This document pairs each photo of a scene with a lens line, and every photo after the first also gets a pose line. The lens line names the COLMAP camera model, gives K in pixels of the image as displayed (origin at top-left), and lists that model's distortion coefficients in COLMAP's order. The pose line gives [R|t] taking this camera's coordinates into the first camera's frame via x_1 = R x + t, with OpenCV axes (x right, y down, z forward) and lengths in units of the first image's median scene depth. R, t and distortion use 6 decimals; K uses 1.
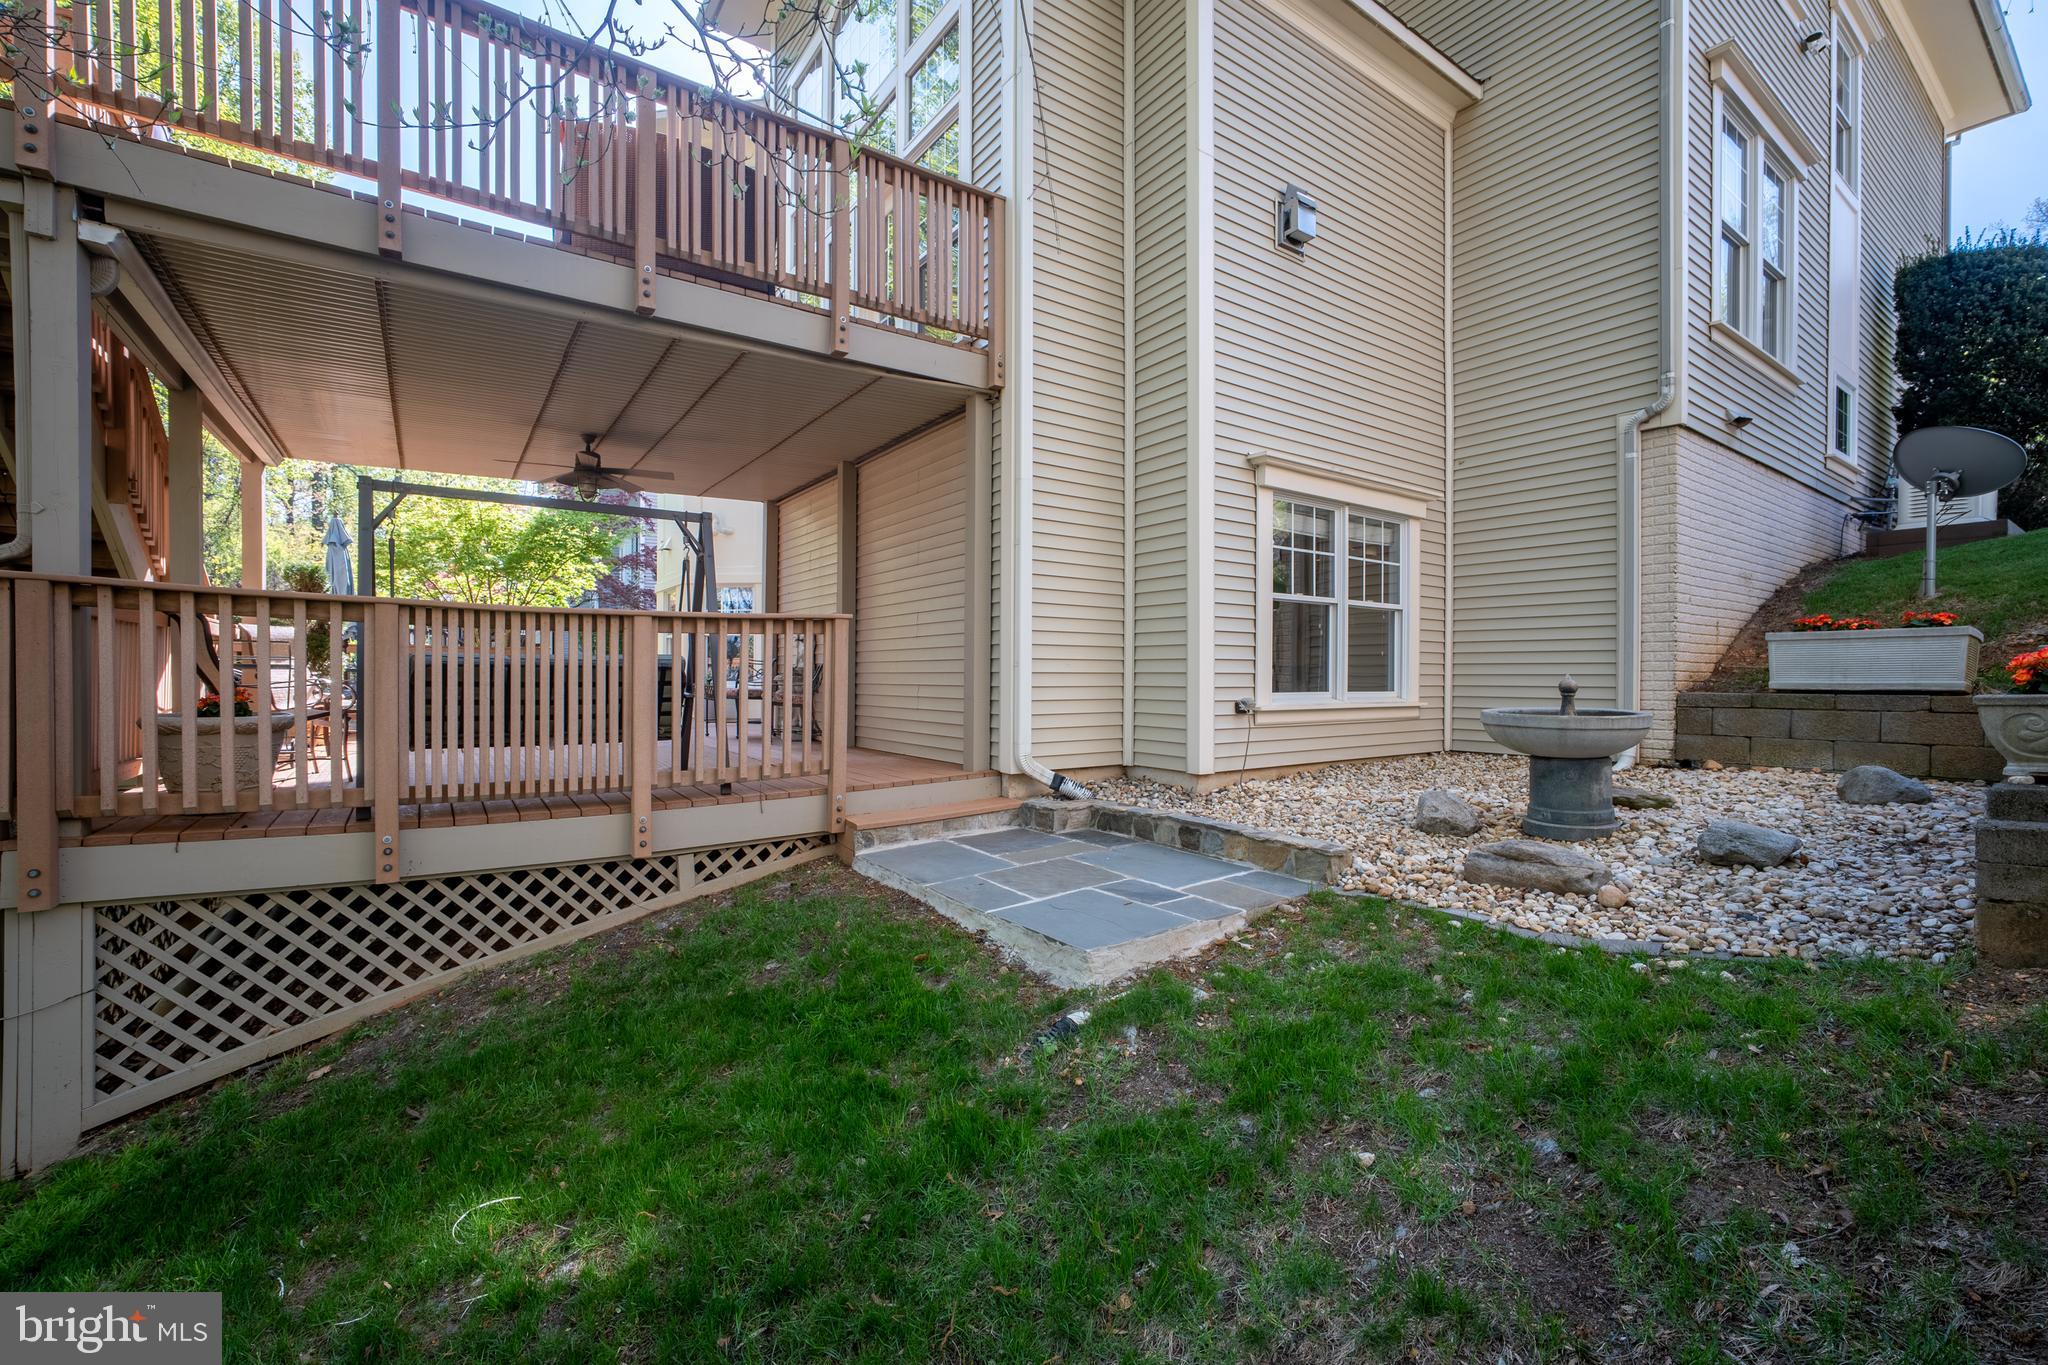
lens RADIAL K [[868.7, 0, 1025.9], [0, 868.7, 678.4], [0, 0, 1]] dist [-0.037077, 0.016361]
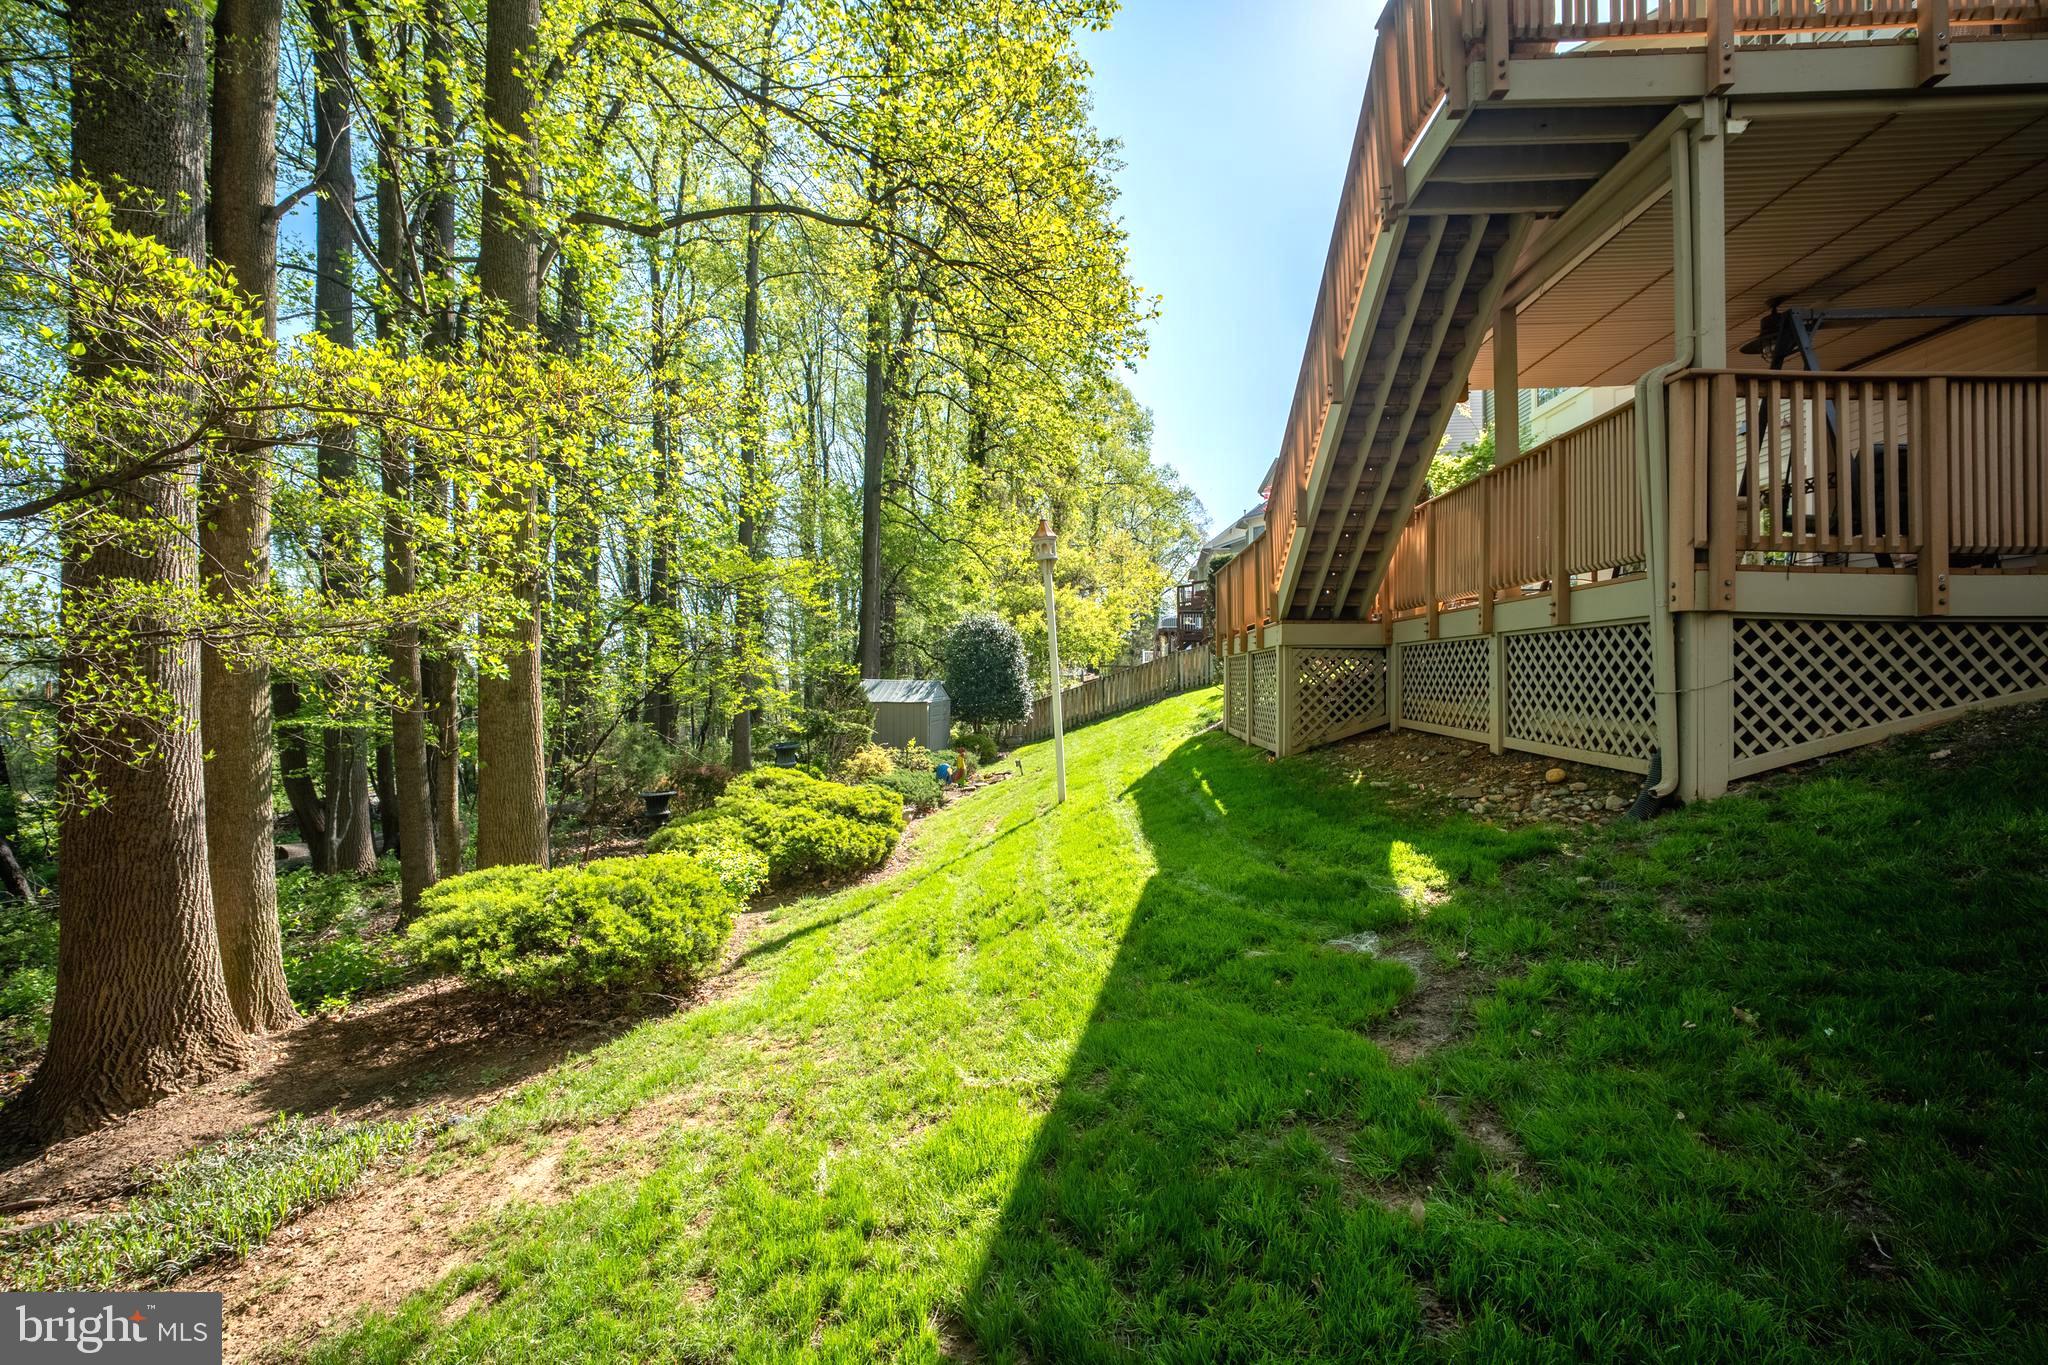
lens RADIAL K [[868.7, 0, 1025.9], [0, 868.7, 678.4], [0, 0, 1]] dist [-0.037077, 0.016361]
pose [[0.805813, -0.002572, -0.592165, -1.113869], [0.000031, 0.999991, -0.004302, 0.345070], [0.592171, 0.003449, 0.805805, -0.720665]]
